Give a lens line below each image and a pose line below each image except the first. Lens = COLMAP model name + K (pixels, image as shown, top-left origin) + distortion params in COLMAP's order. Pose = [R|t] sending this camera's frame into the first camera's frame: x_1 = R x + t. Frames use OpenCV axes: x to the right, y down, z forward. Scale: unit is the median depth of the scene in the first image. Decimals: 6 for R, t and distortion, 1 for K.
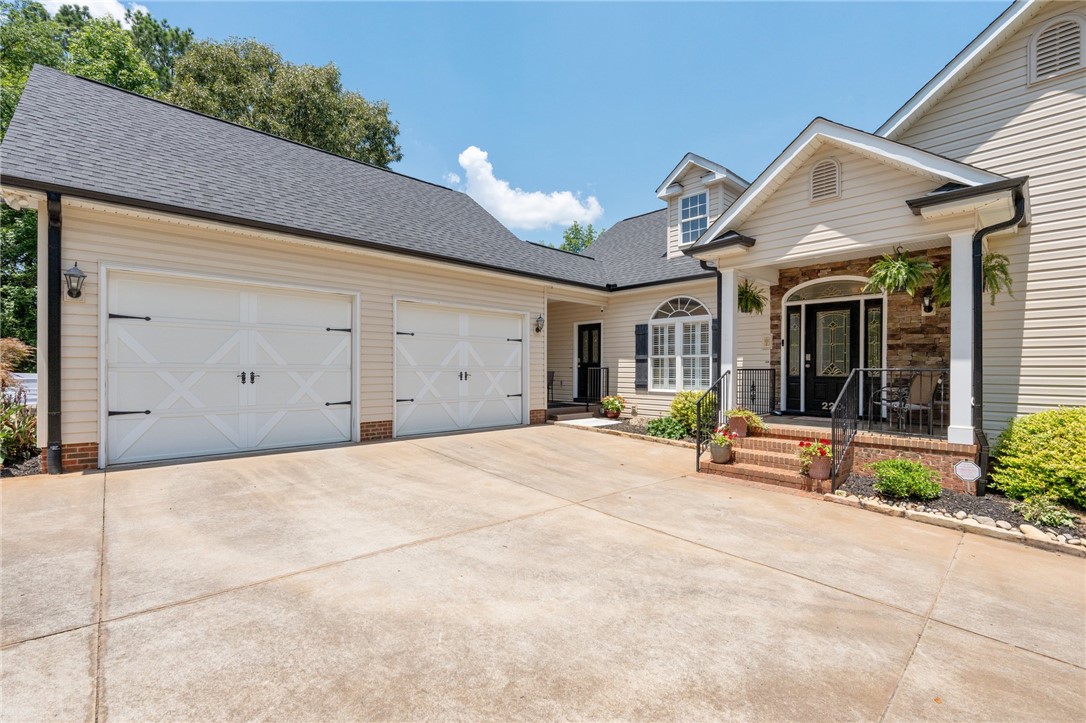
lens RADIAL K [[472.3, 0, 532.7], [0, 472.3, 372.9], [0, 0, 1]] dist [-0.008783, -0.000142]
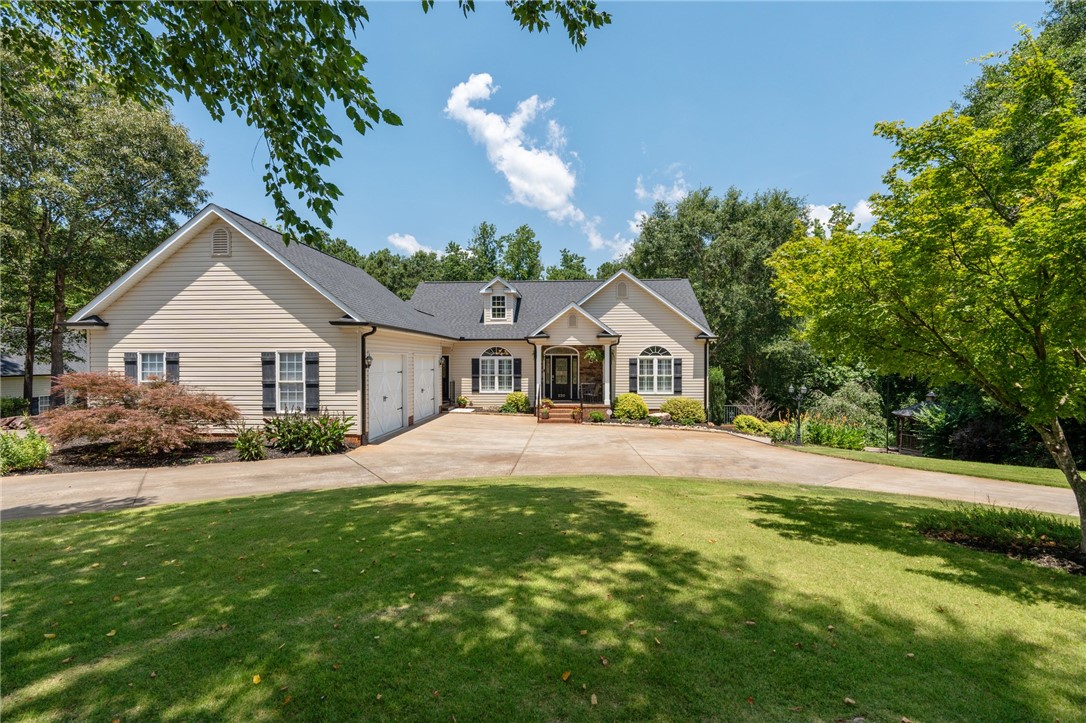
lens RADIAL K [[472.3, 0, 549.6], [0, 472.3, 367.1], [0, 0, 1]] dist [-0.008783, -0.000142]
pose [[0.709408, -0.015957, 0.704618, -1.145017], [0.011641, 0.999873, 0.010923, -0.106133], [-0.704702, 0.000453, 0.709503, -0.734188]]
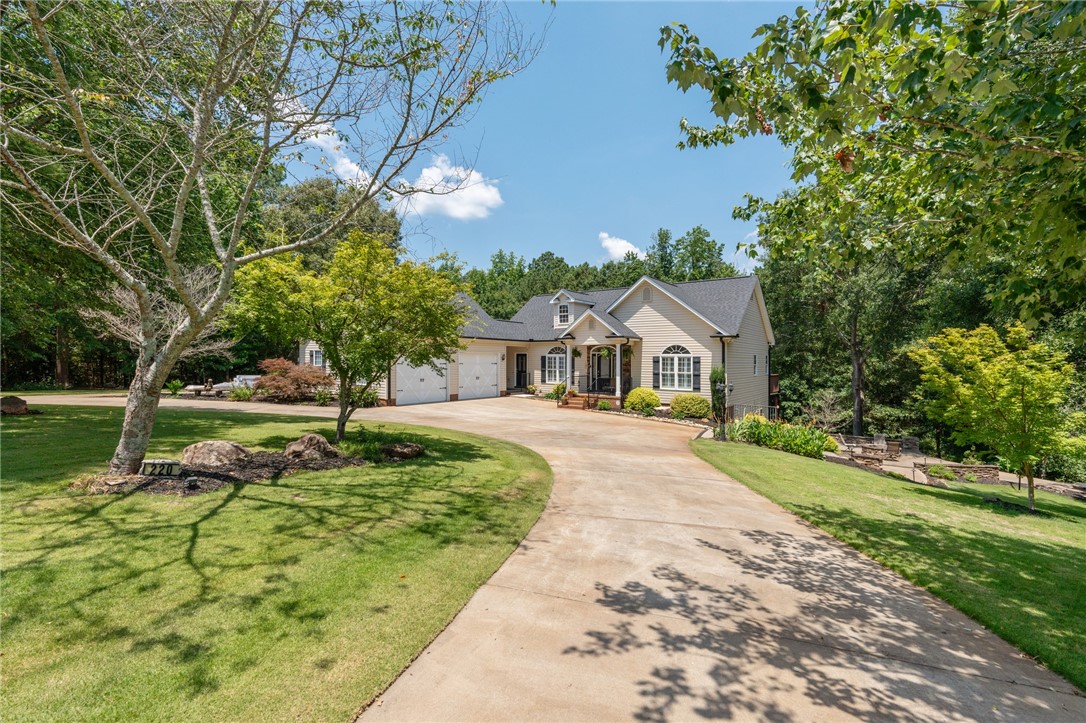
lens RADIAL K [[472.3, 0, 542.9], [0, 472.3, 357.4], [0, 0, 1]] dist [-0.008783, -0.000142]
pose [[0.979640, 0.005805, 0.200676, -0.327482], [-0.003414, 0.999919, -0.012259, -0.080744], [-0.200731, 0.011324, 0.979581, -1.736306]]
